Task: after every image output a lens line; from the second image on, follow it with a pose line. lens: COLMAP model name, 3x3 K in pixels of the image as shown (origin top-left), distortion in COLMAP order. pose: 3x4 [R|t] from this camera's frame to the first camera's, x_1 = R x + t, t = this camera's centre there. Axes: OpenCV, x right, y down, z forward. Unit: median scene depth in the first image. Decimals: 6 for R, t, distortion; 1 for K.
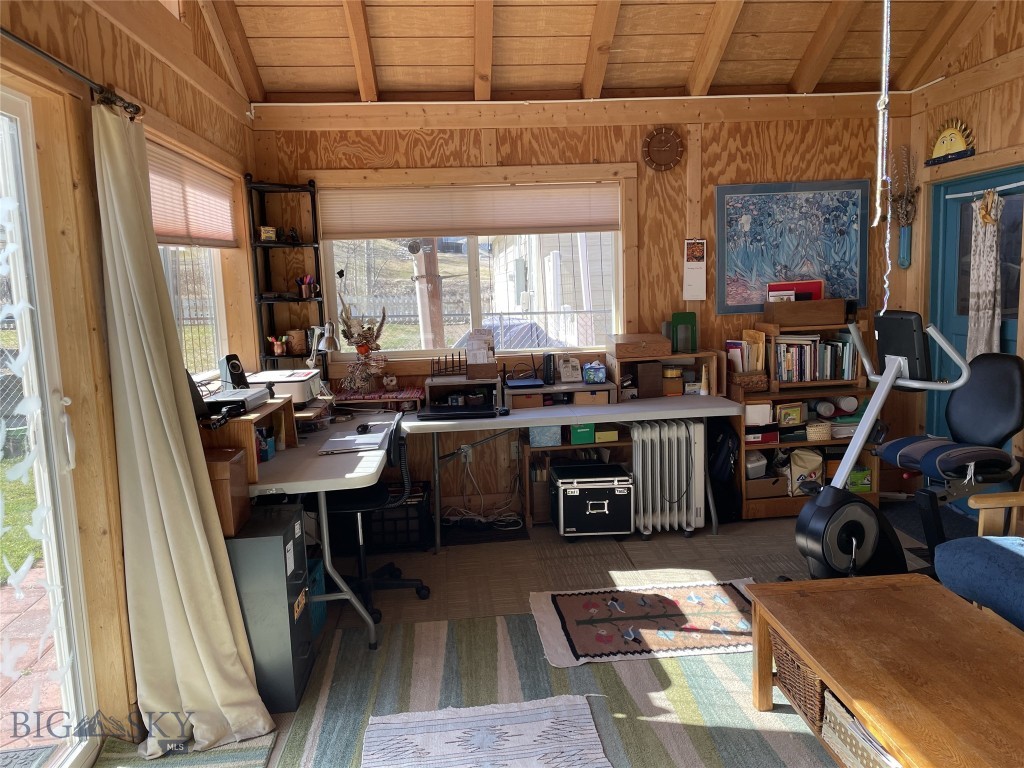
lens RADIAL K [[773.9, 0, 514.3], [0, 773.9, 394.2], [0, 0, 1]] dist [0.094798, -0.114434]
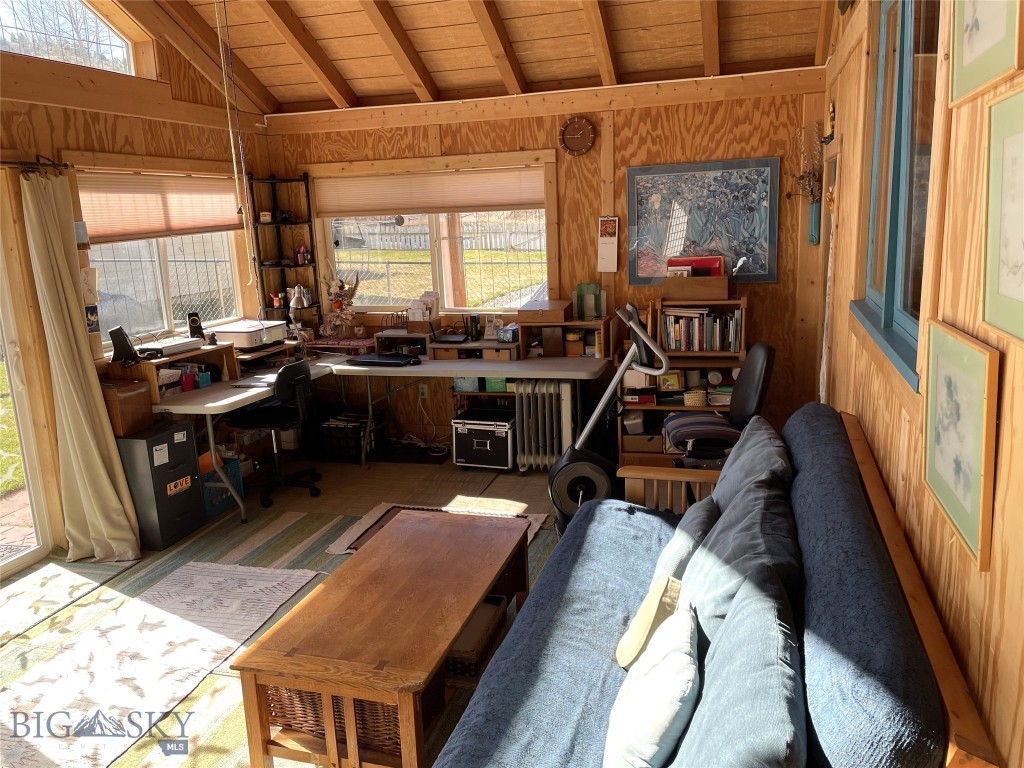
lens RADIAL K [[772.1, 0, 512.0], [0, 772.1, 384.0], [0, 0, 1]] dist [0.092591, -0.114077]
pose [[0.928511, 0.079210, -0.362757, 0.538552], [-0.045024, 0.993790, 0.101754, -0.069894], [0.368564, -0.078147, 0.926312, -0.096732]]
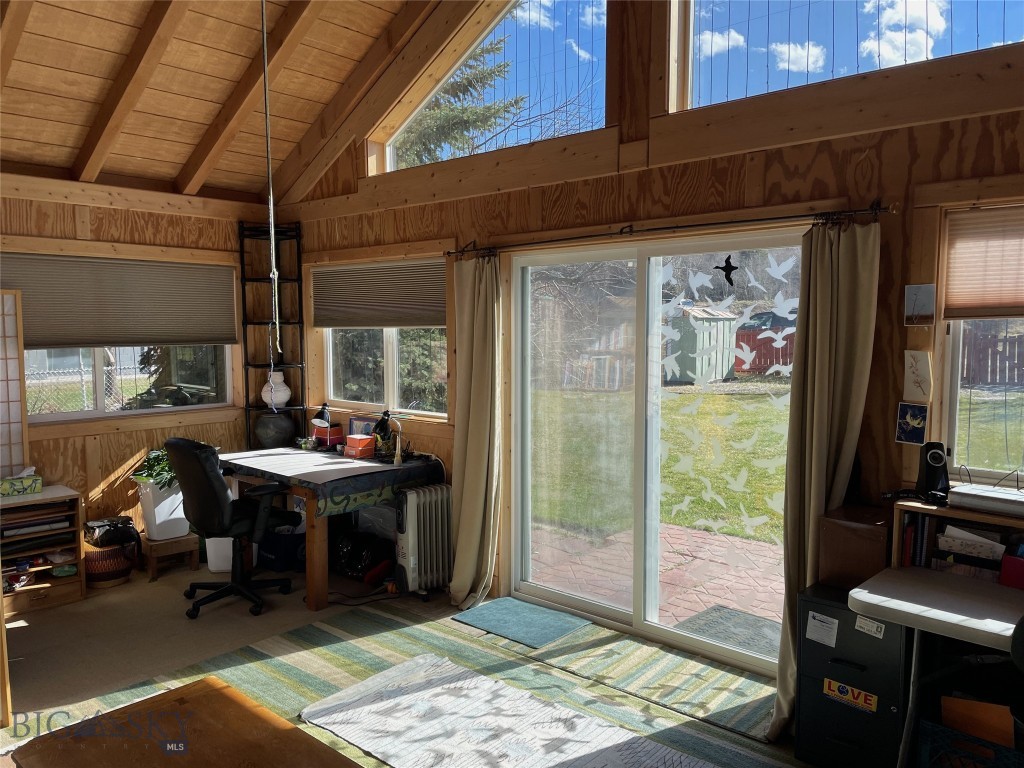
lens RADIAL K [[772.1, 0, 512.0], [0, 772.1, 384.0], [0, 0, 1]] dist [0.092591, -0.114077]
pose [[-0.726862, 0.099624, -0.679519, 0.405460], [-0.064393, 0.975179, 0.211849, -0.177801], [0.683758, 0.197741, -0.702406, 0.824052]]
